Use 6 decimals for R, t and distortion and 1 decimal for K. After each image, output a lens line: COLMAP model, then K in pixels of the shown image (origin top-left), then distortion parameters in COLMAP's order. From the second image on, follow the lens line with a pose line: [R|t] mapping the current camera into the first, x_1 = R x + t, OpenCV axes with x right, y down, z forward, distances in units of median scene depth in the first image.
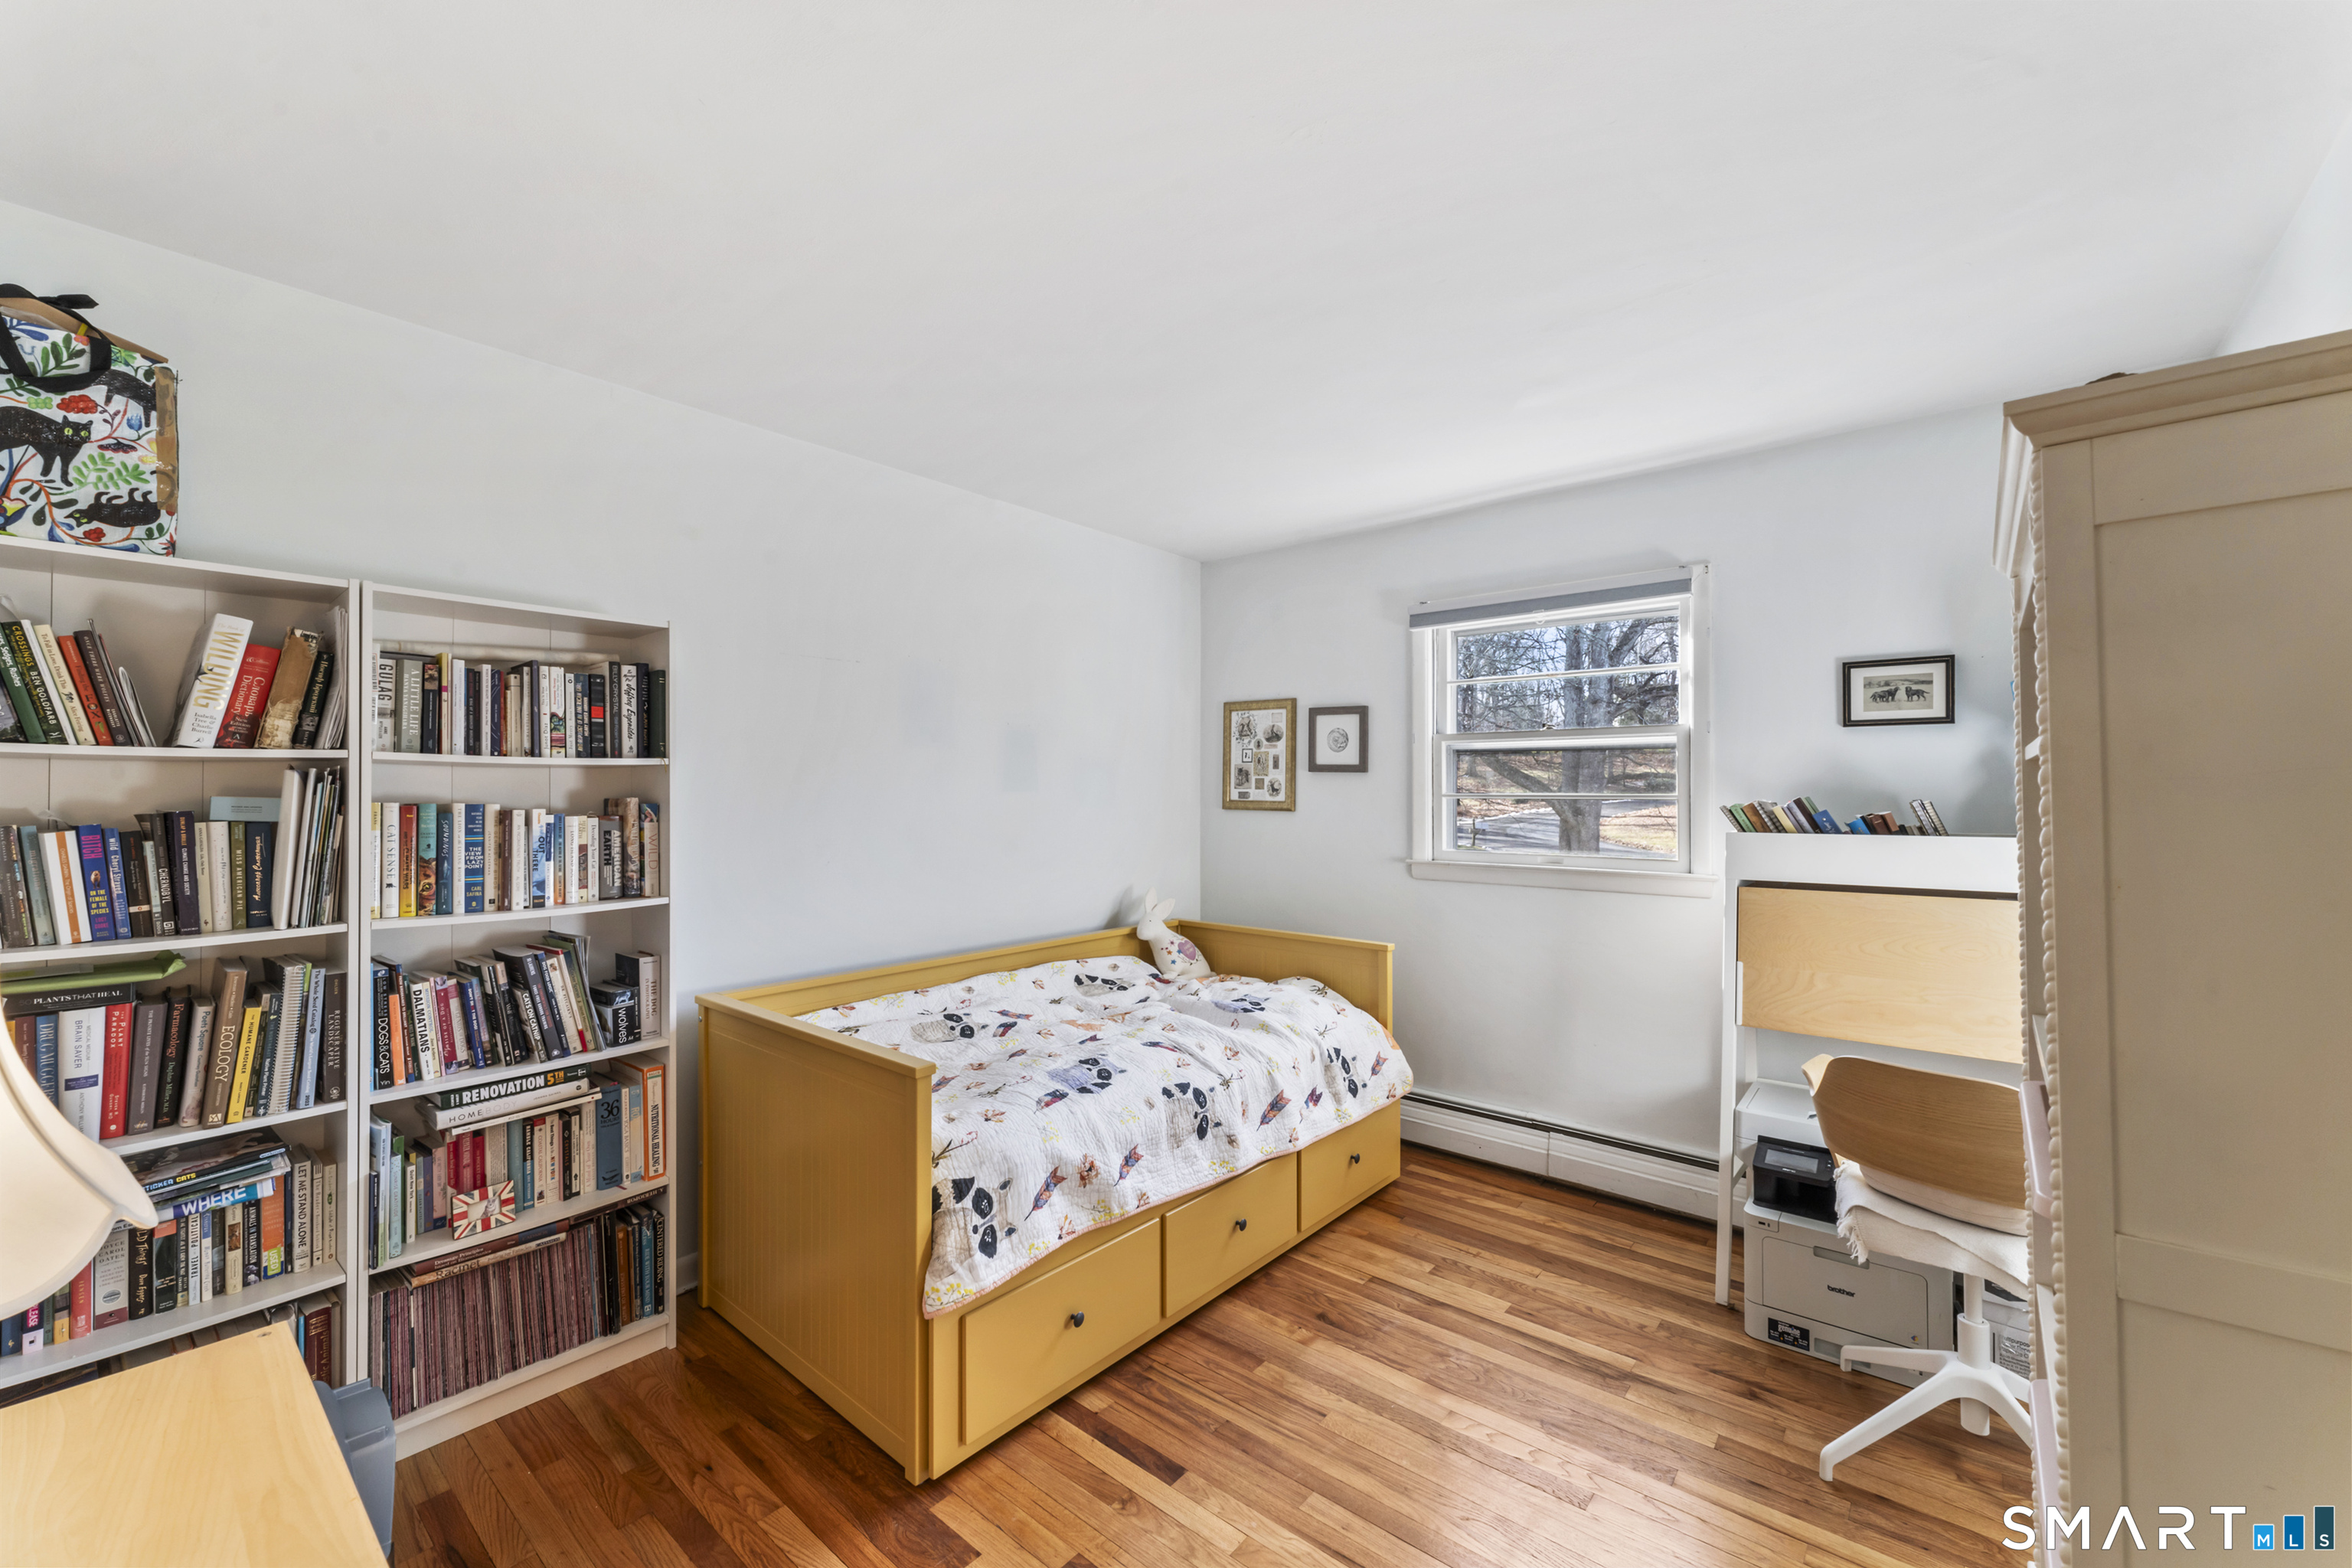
lens RADIAL K [[945.0, 0, 1178.7], [0, 945.0, 774.1], [0, 0, 1]] dist [0.000682, -0.000173]
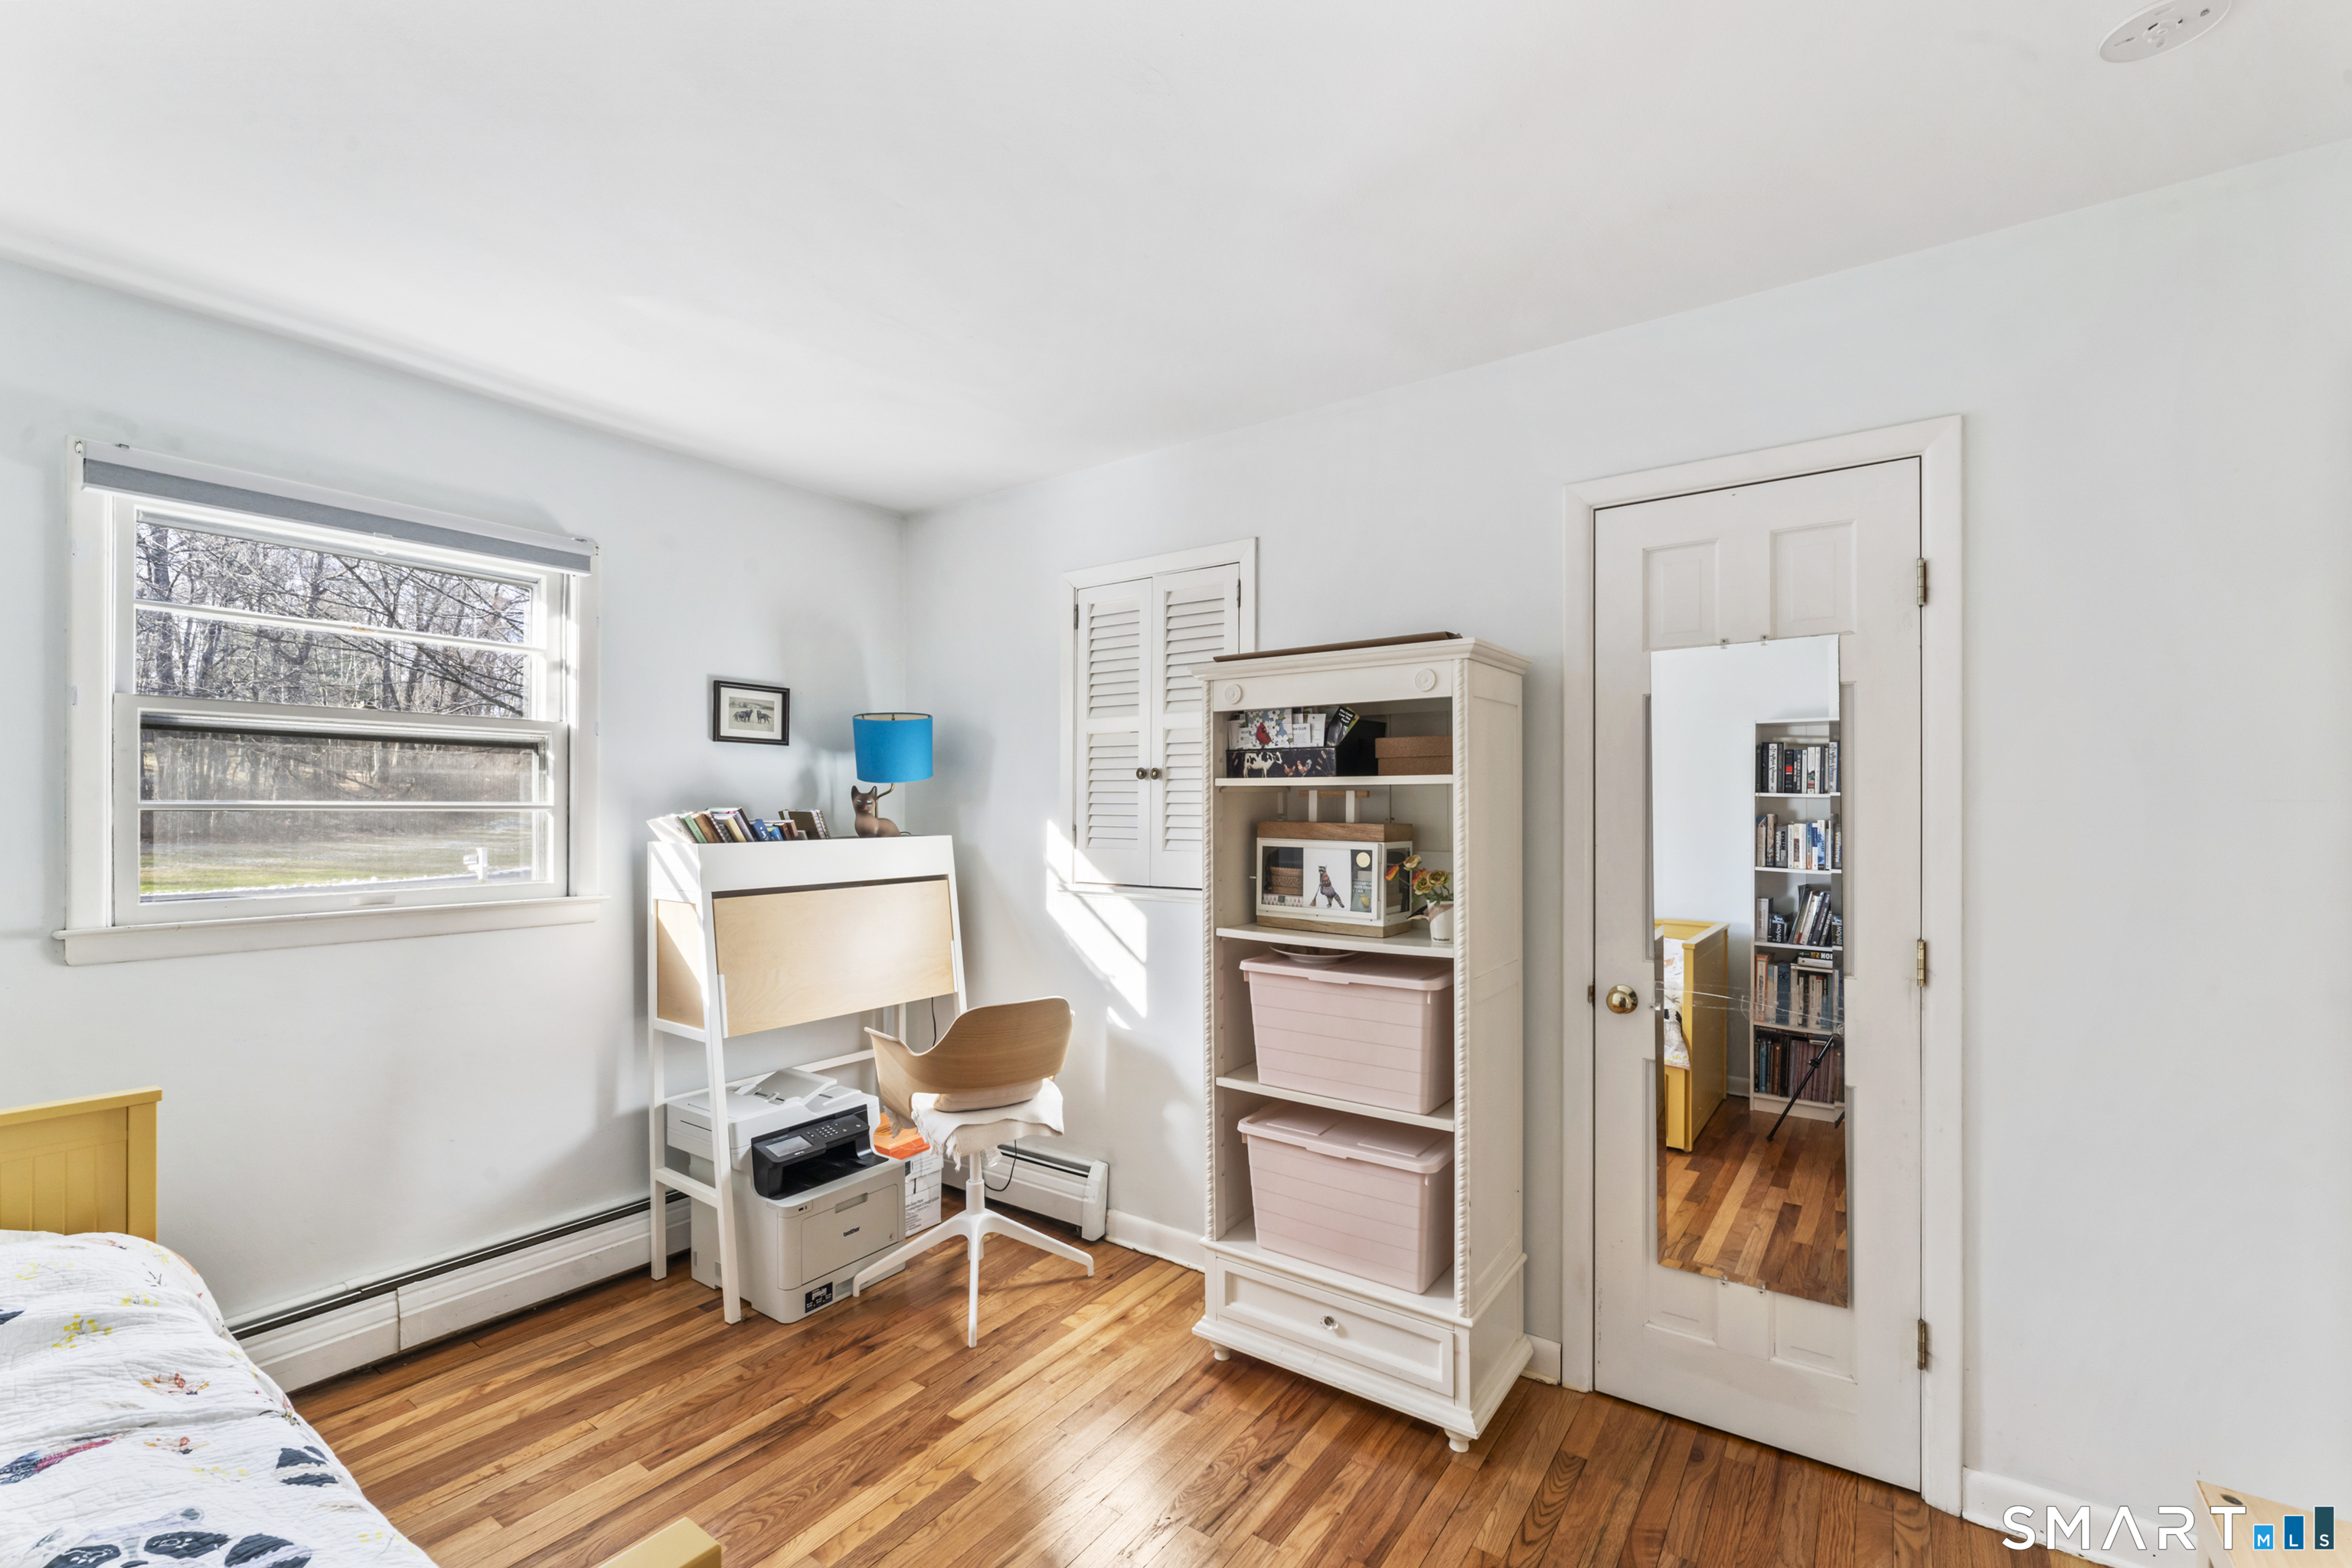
lens RADIAL K [[1011.8, 0, 1177.8], [0, 1011.8, 797.1], [0, 0, 1]] dist [0.000692, 0.000020]
pose [[-0.084878, 0.007918, 0.996360, -0.483883], [-0.024758, 0.999643, -0.010053, 0.011446], [-0.996084, -0.025521, -0.084652, 0.598662]]
